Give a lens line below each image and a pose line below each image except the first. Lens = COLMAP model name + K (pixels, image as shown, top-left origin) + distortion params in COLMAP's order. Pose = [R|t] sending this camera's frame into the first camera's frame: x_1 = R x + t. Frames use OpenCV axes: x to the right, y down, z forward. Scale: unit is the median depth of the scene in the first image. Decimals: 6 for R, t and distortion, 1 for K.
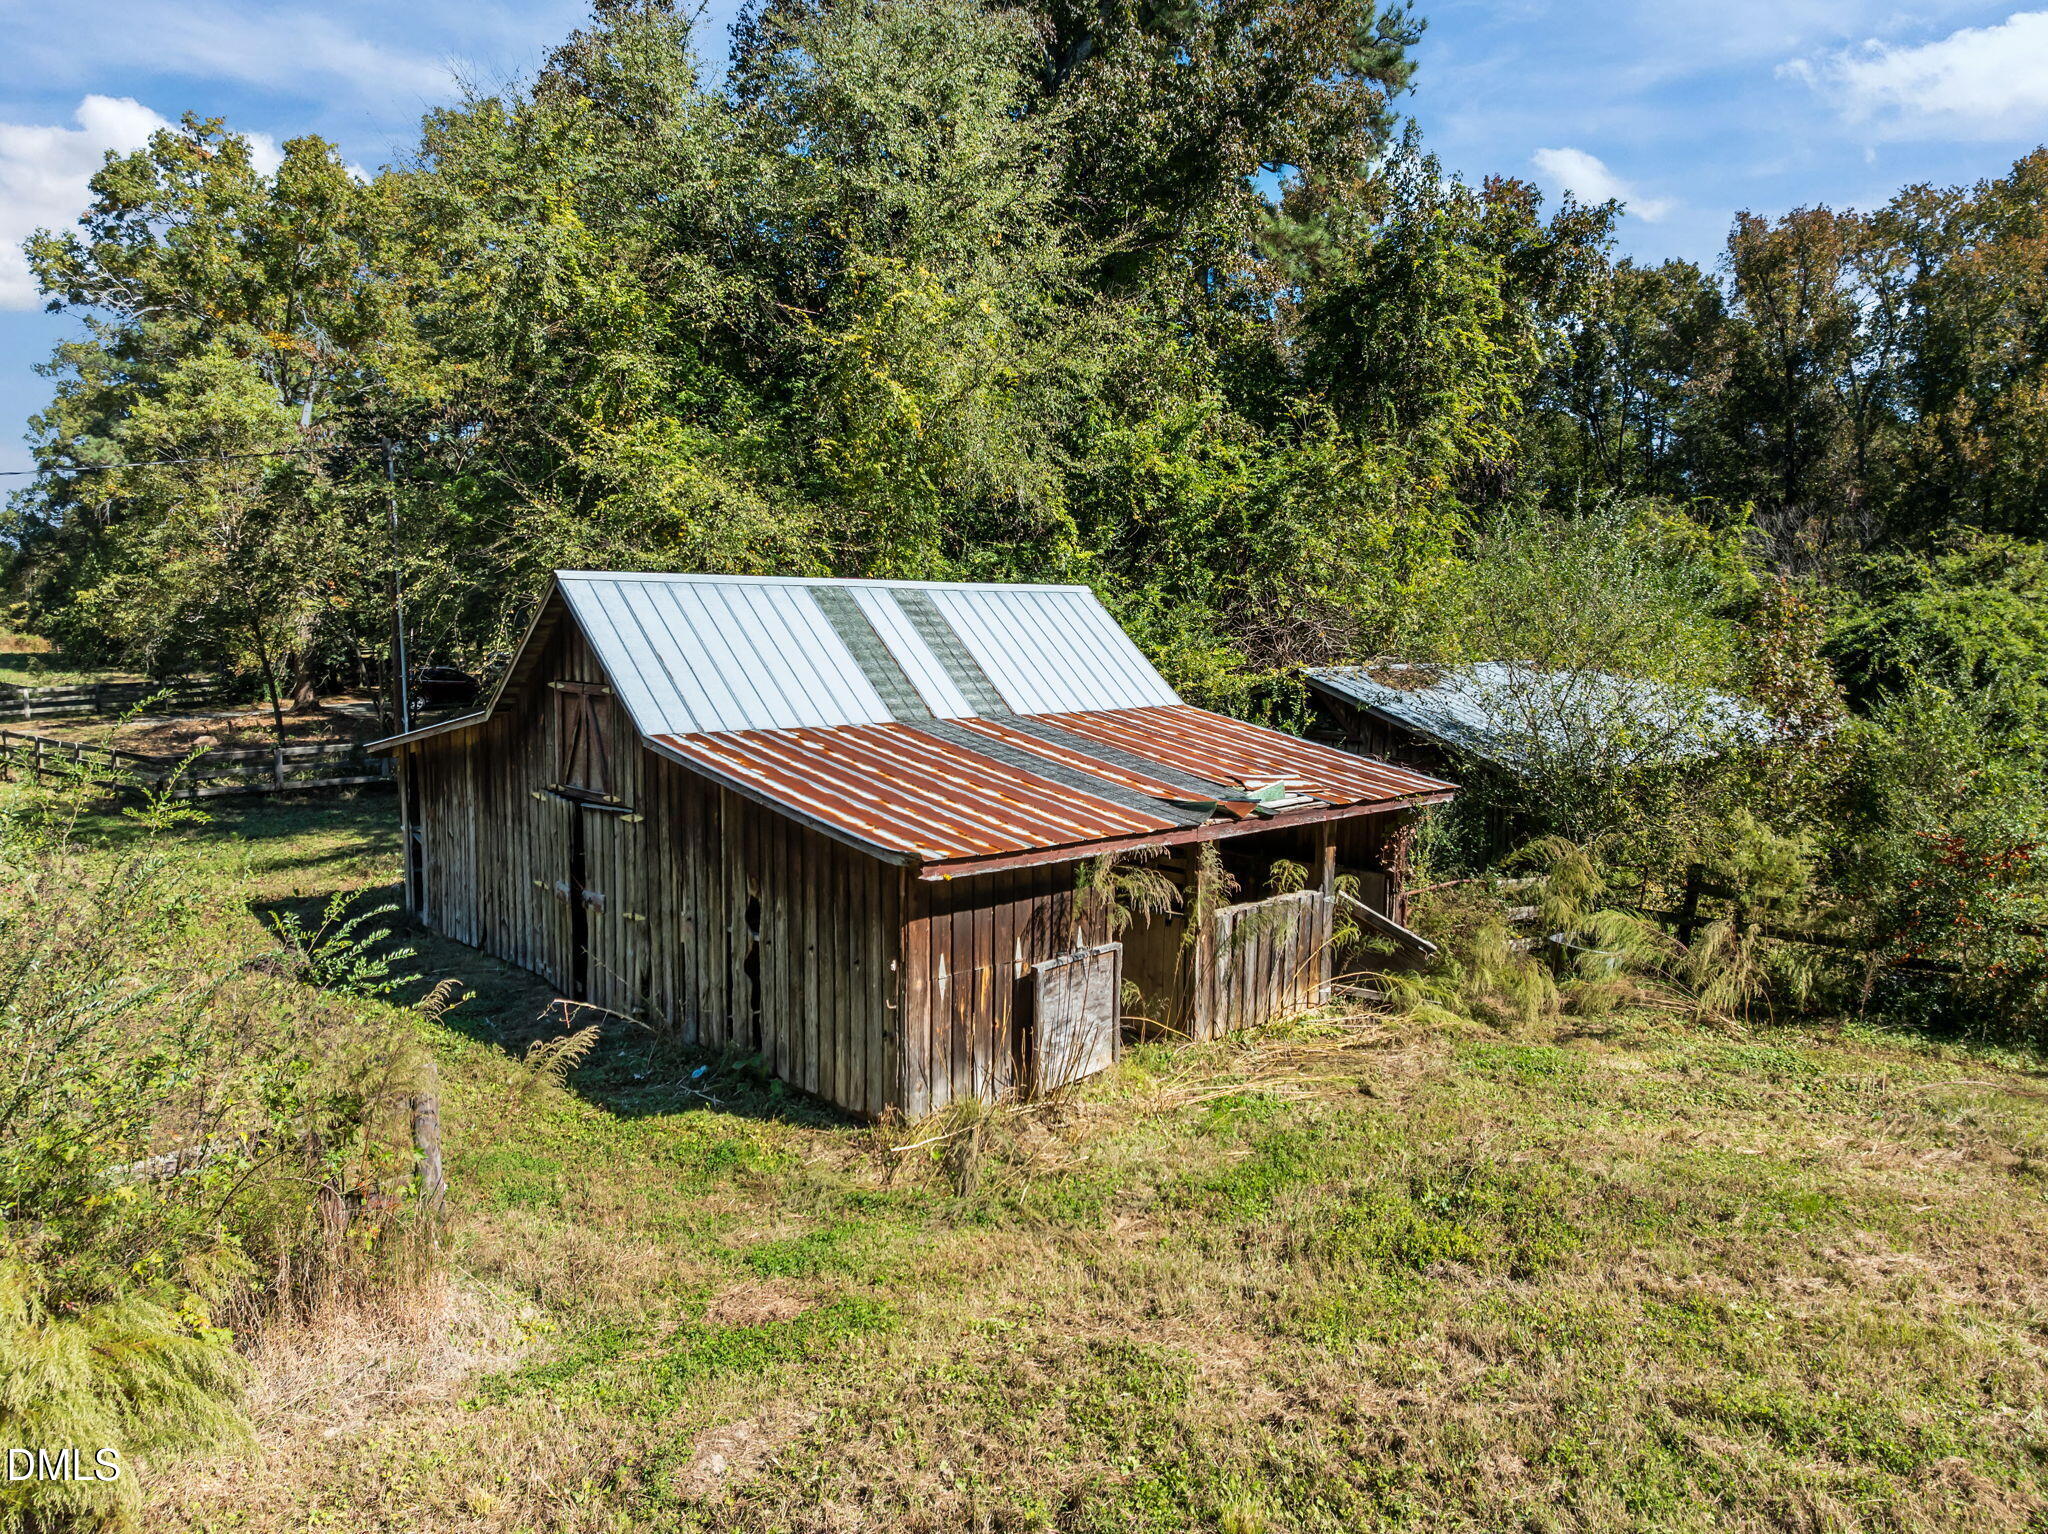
lens RADIAL K [[1515.1, 0, 1024.0], [0, 1515.1, 767.0], [0, 0, 1]] dist [-0.011117, -0.000991]
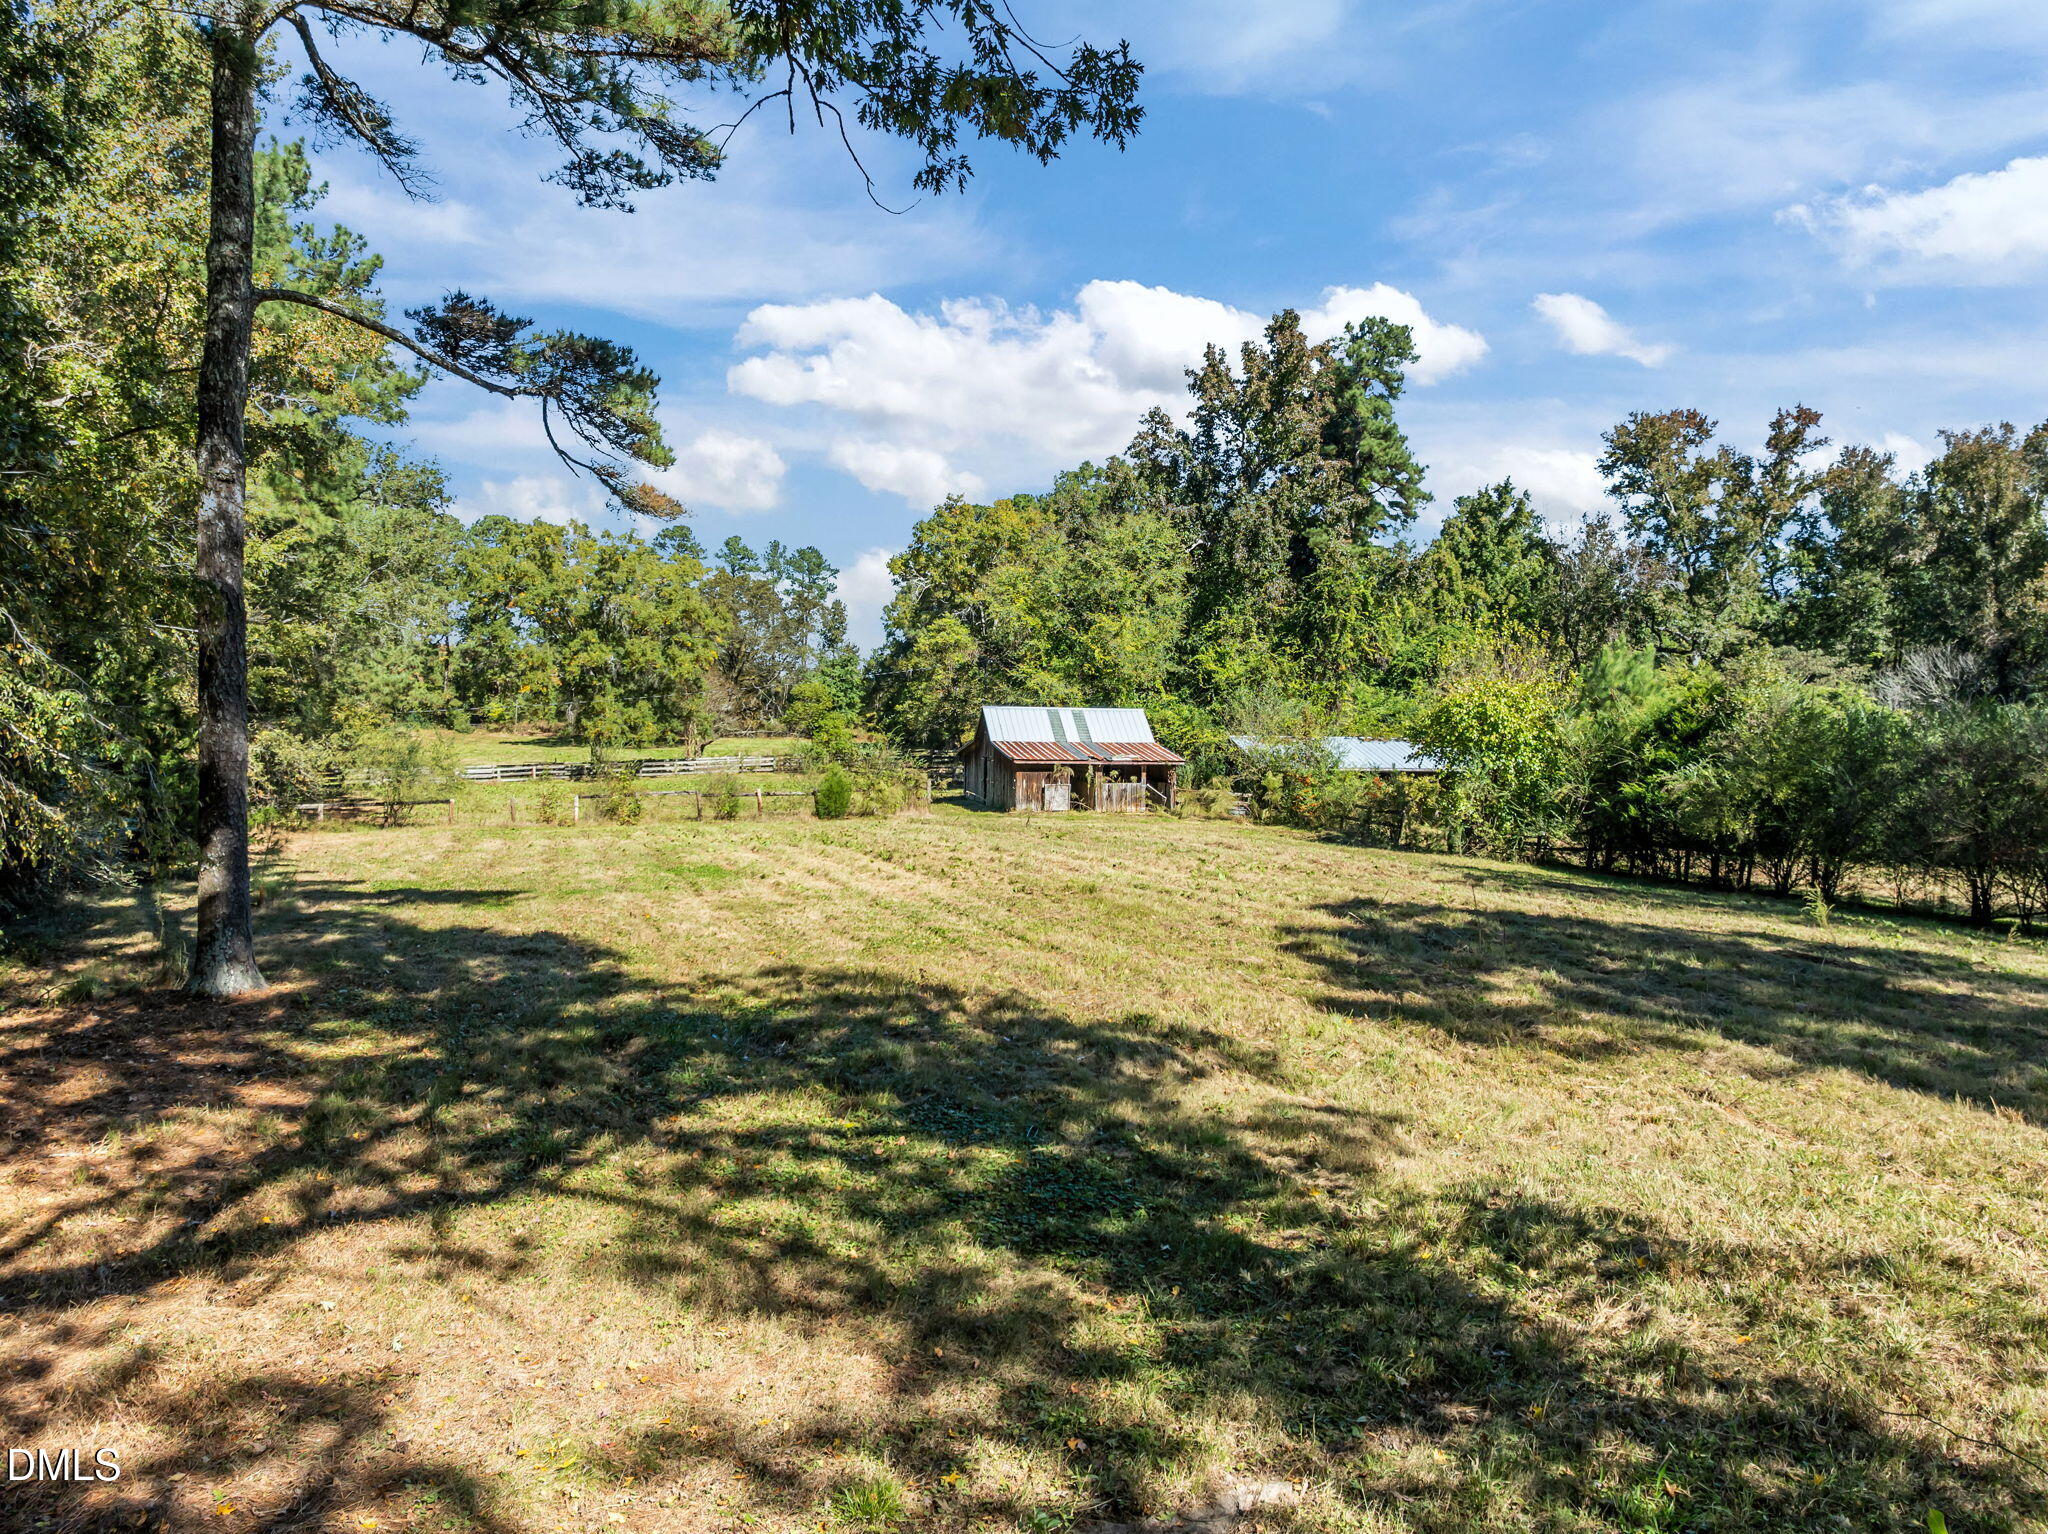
lens RADIAL K [[1515.1, 0, 1024.0], [0, 1515.1, 767.0], [0, 0, 1]] dist [-0.011117, -0.000991]
pose [[0.886144, 0.021312, -0.462921, 1.832149], [-0.056183, 0.996514, -0.061670, 0.311508], [0.459993, 0.080656, 0.884252, -2.814570]]
